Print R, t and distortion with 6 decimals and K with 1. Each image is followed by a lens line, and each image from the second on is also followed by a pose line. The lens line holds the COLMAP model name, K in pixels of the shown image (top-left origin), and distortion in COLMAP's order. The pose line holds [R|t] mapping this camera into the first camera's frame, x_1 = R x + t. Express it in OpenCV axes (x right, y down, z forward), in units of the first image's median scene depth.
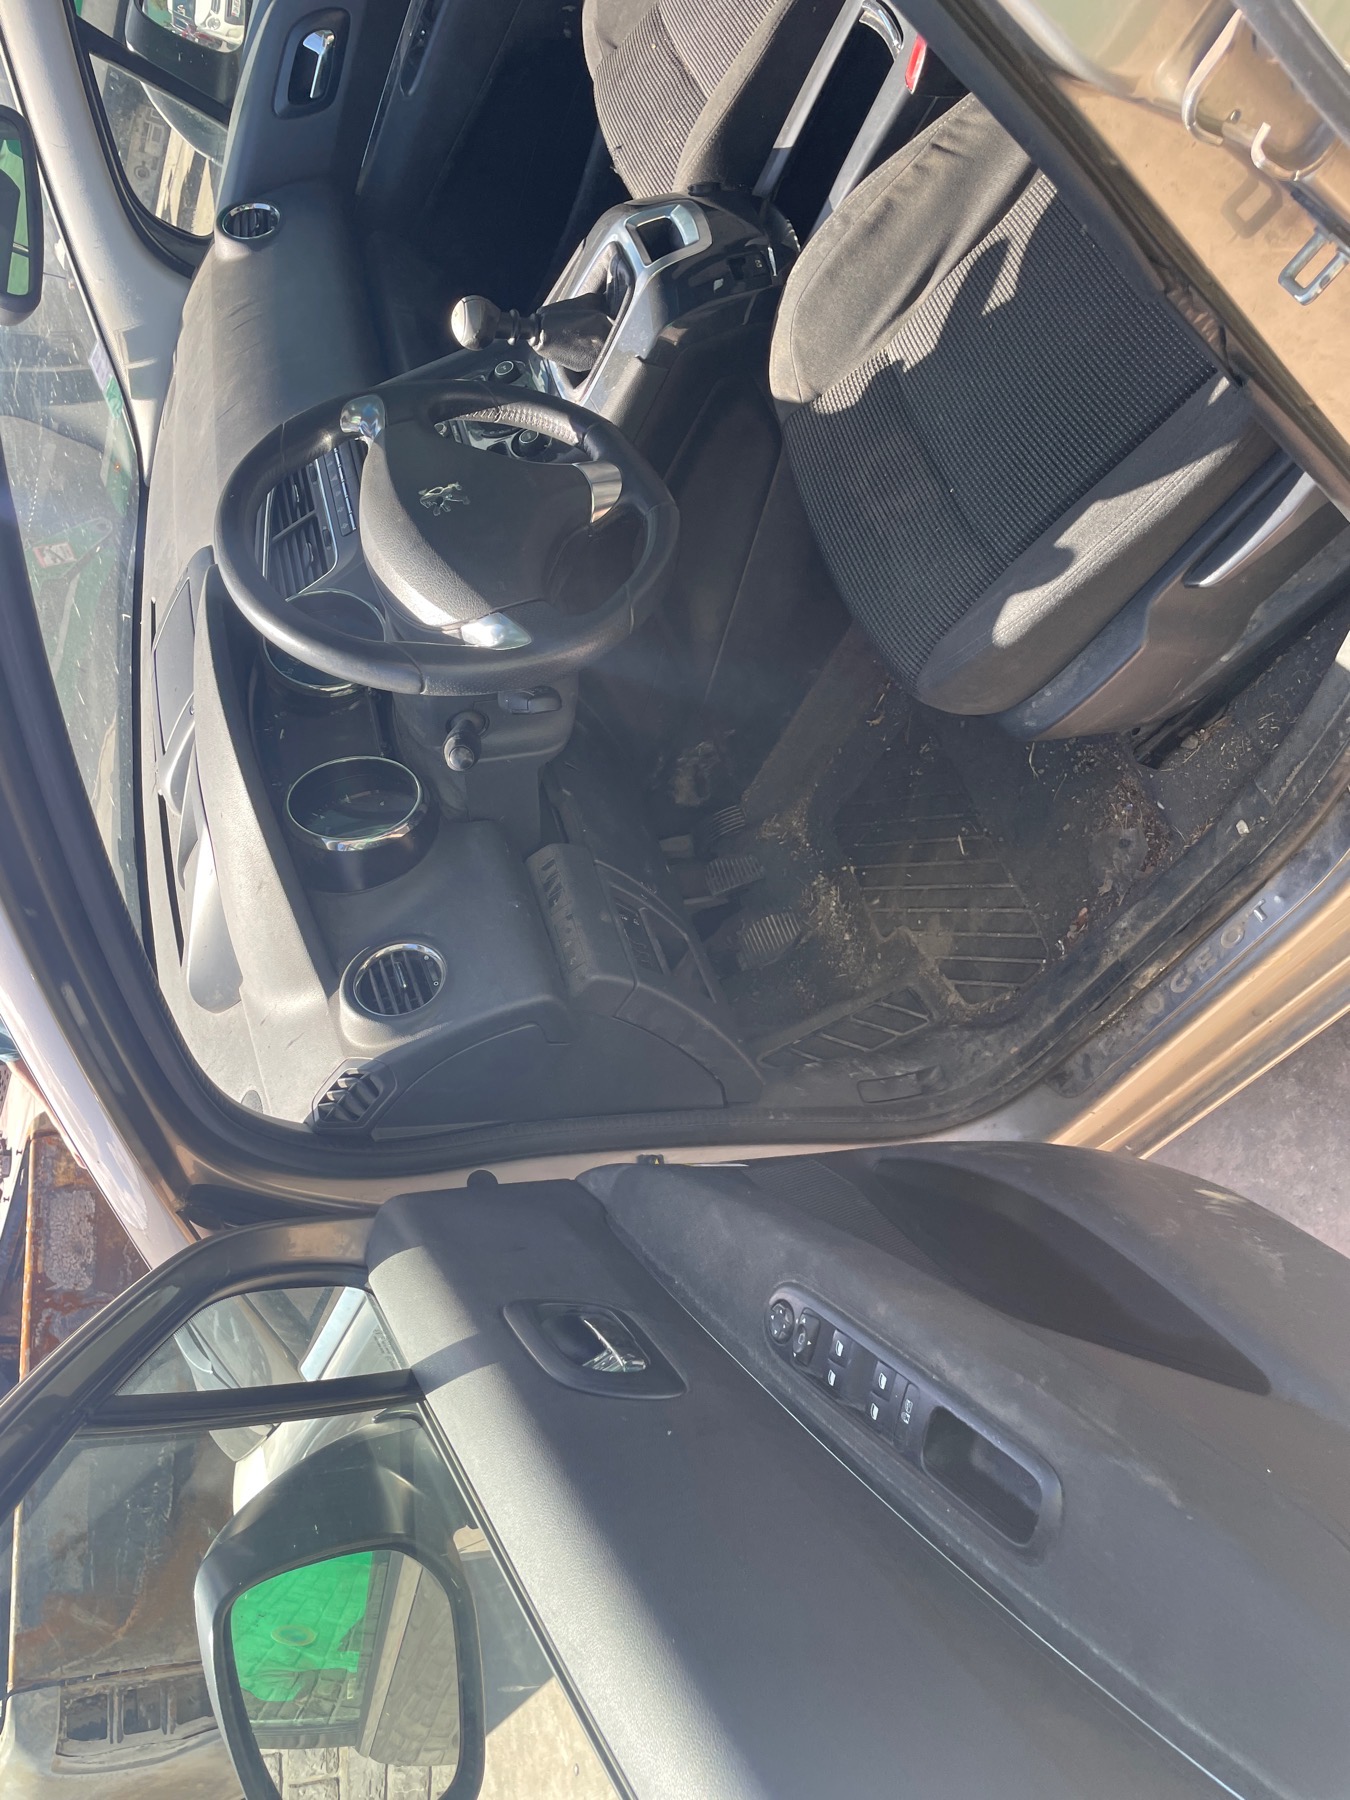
lens RADIAL K [[1365.8, 0, 675.8], [0, 1365.8, 940.4], [0, 0, 1]] dist [0.074143, -0.100807]
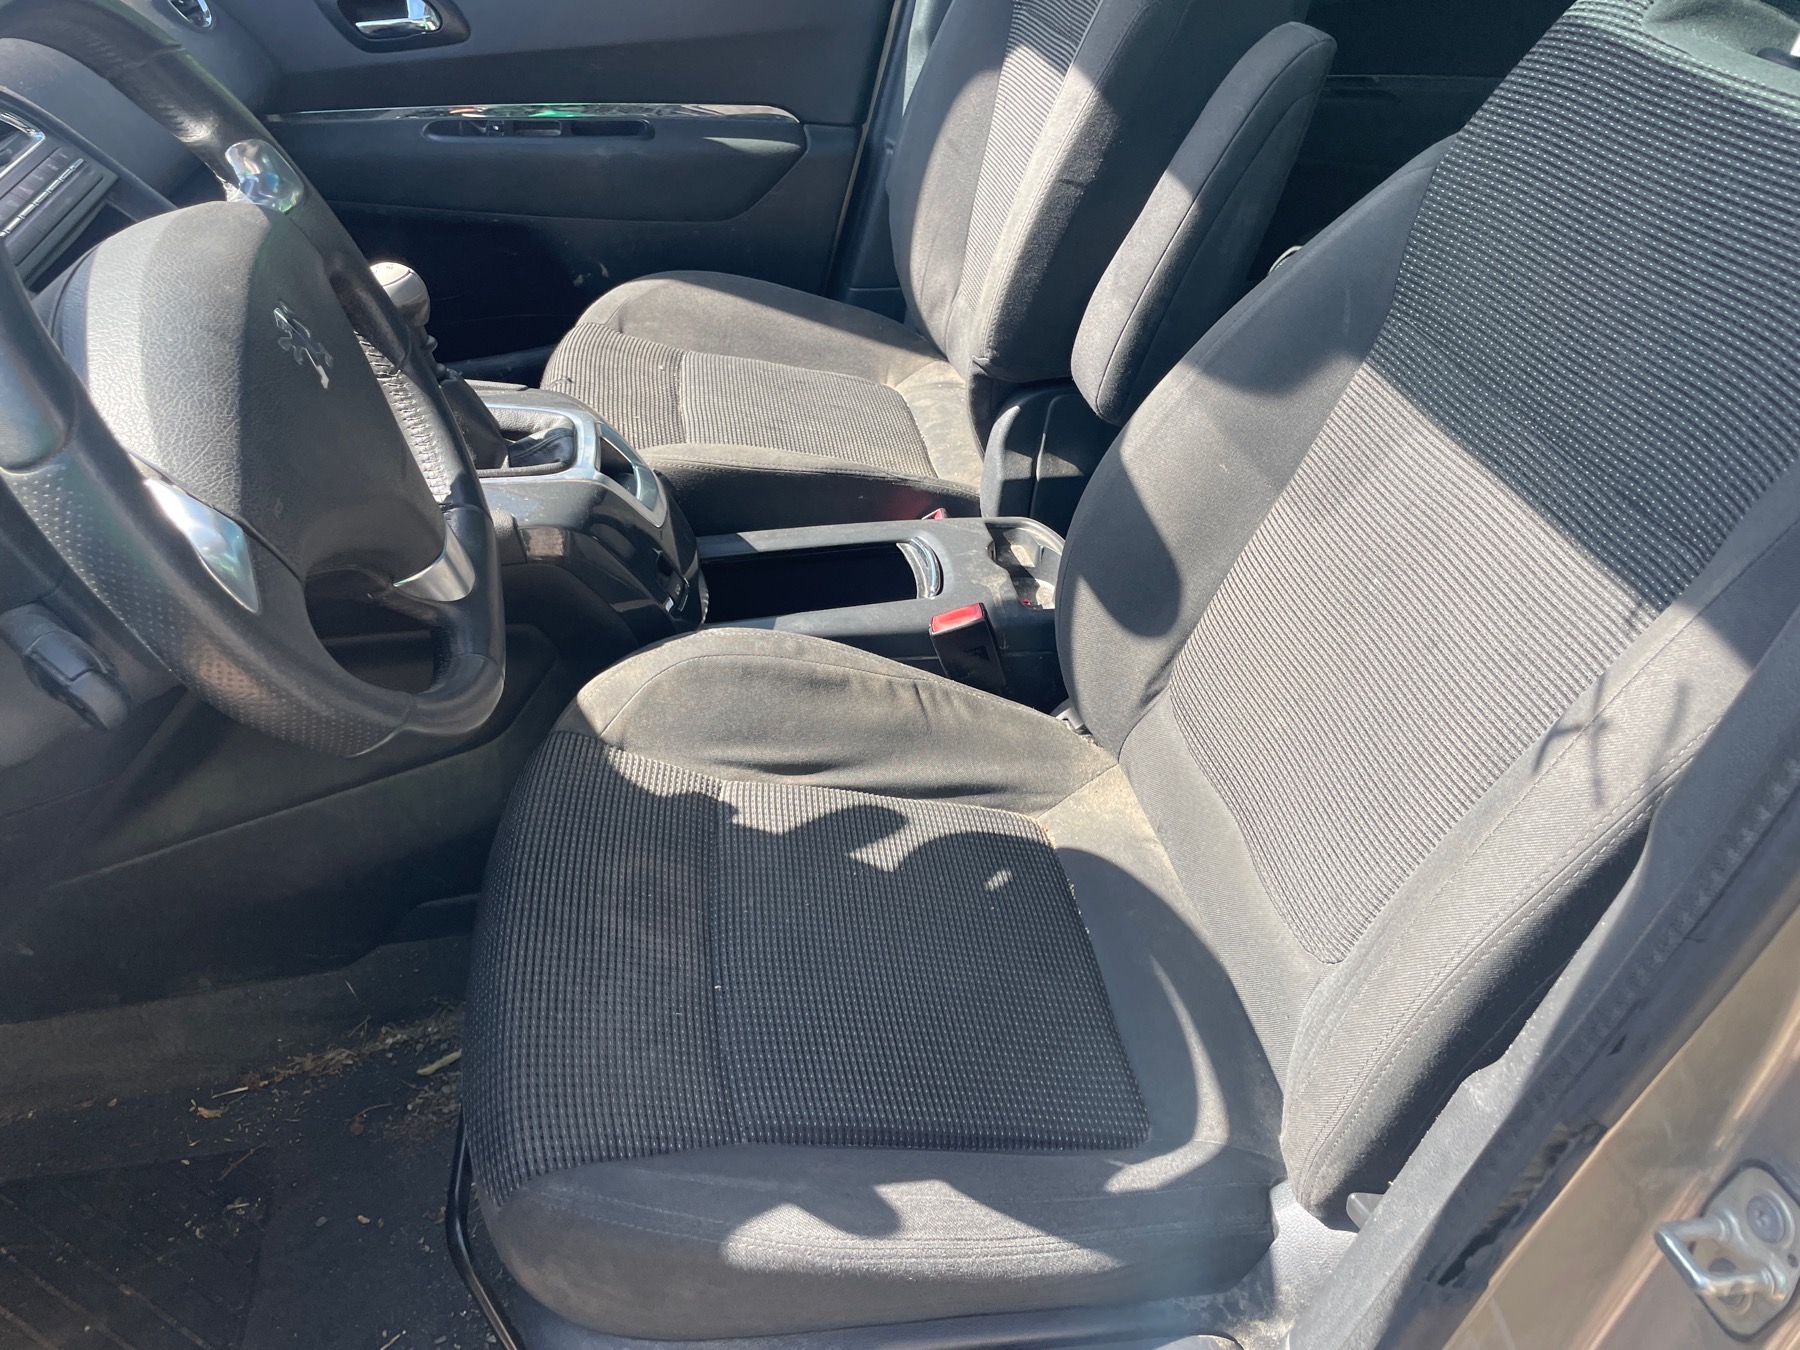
lens RADIAL K [[1365.8, 0, 892.0], [0, 1365.8, 664.3], [0, 0, 1]] dist [0.074143, -0.100807]
pose [[0.476954, 0.809854, 0.341543, -0.115189], [-0.474943, 0.564447, -0.675151, 0.010861], [-0.739556, 0.159802, 0.653850, 0.392683]]
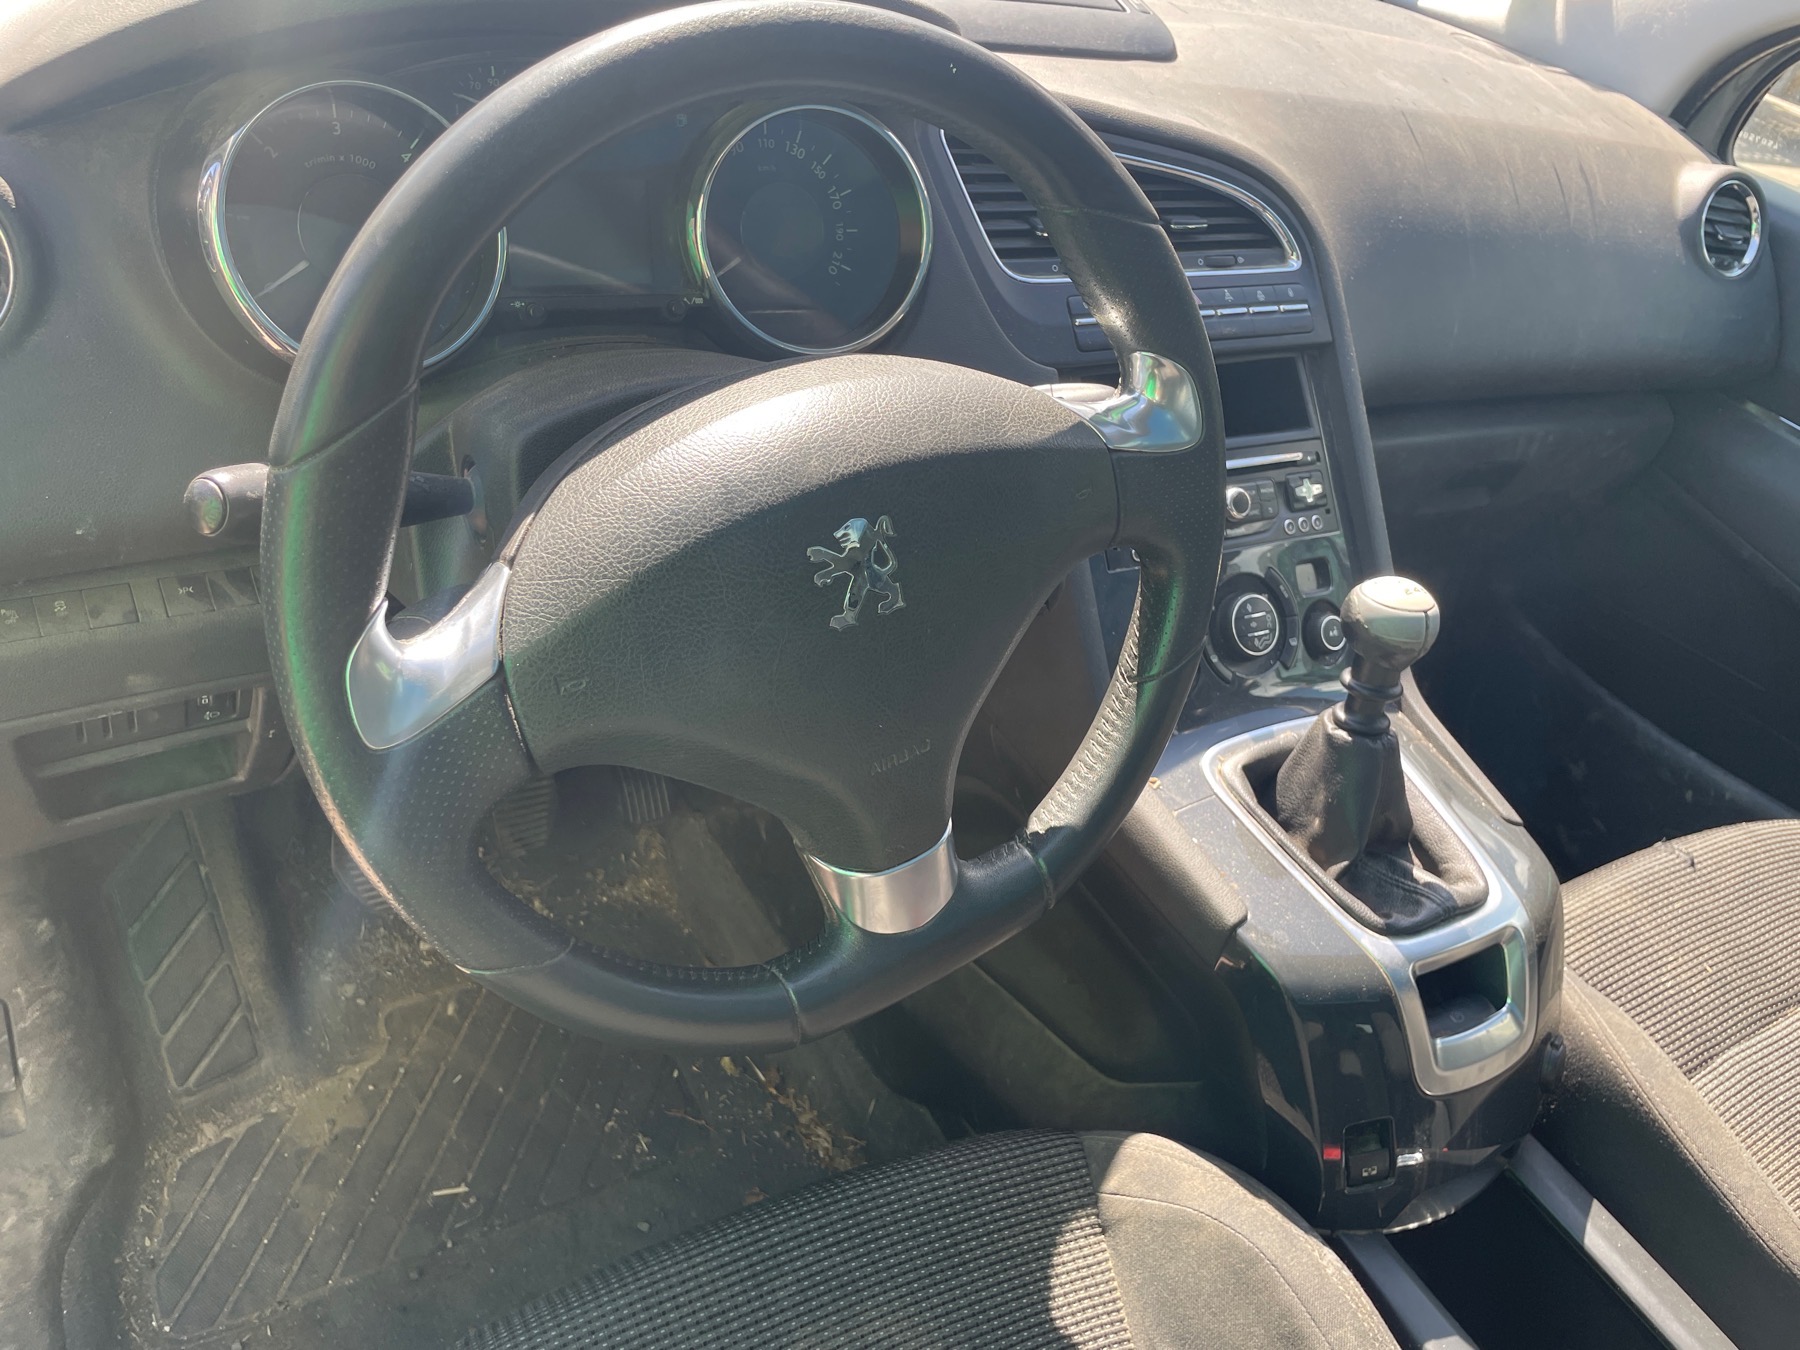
lens RADIAL K [[1398.7, 0, 888.7], [0, 1398.7, 652.8], [0, 0, 1]] dist [0.065993, -0.102109]
pose [[-0.183560, 0.978513, 0.093909, -0.152063], [-0.981423, -0.187850, 0.039014, -0.287228], [0.055817, -0.085003, 0.994816, 0.457278]]
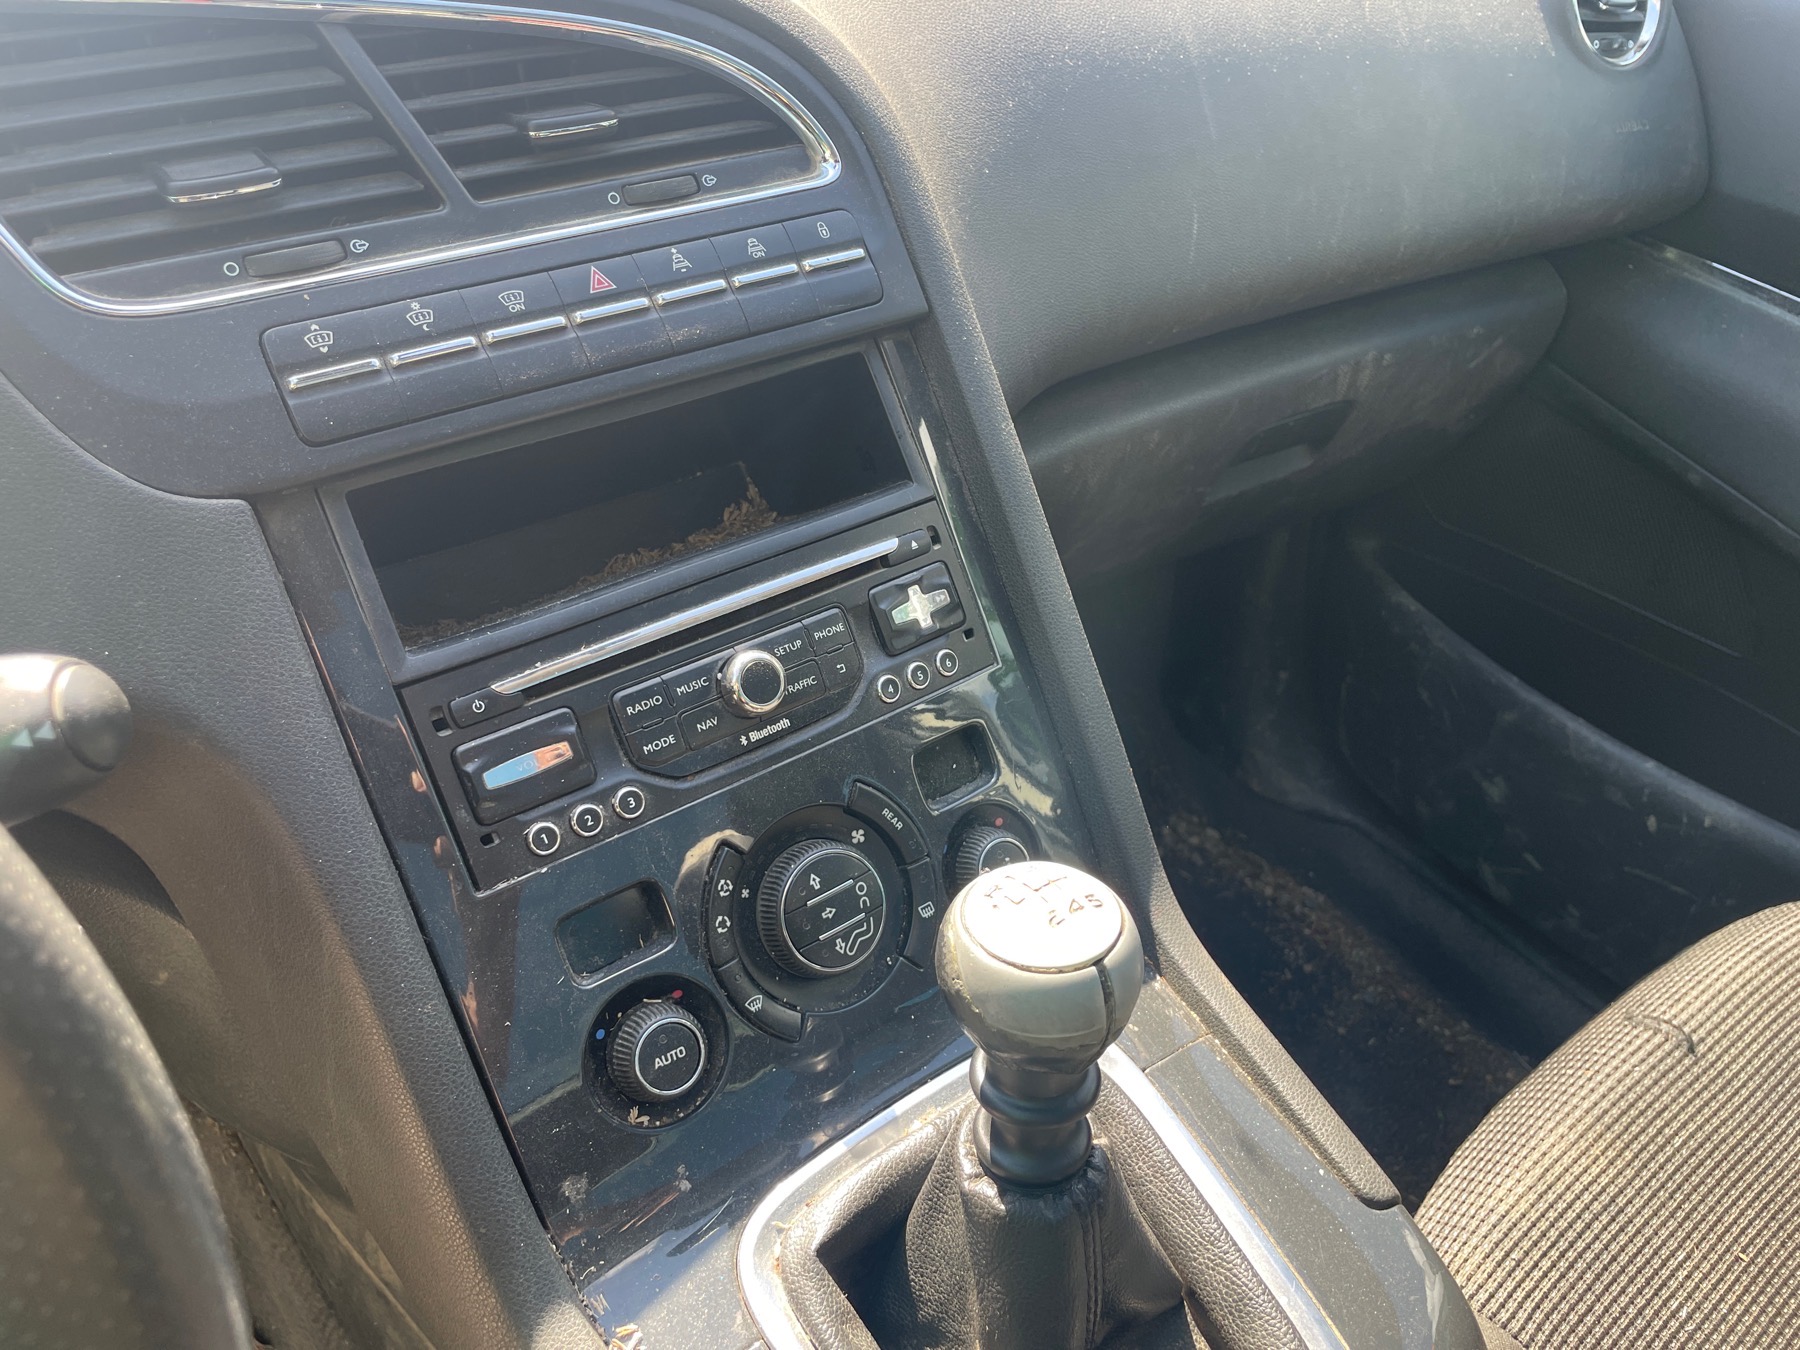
lens RADIAL K [[1398.7, 0, 888.7], [0, 1398.7, 652.8], [0, 0, 1]] dist [0.065993, -0.102109]
pose [[-0.030423, 0.987080, 0.157315, -0.242295], [-0.999495, -0.028605, -0.013806, -0.426682], [-0.009128, -0.157656, 0.987452, 0.786983]]
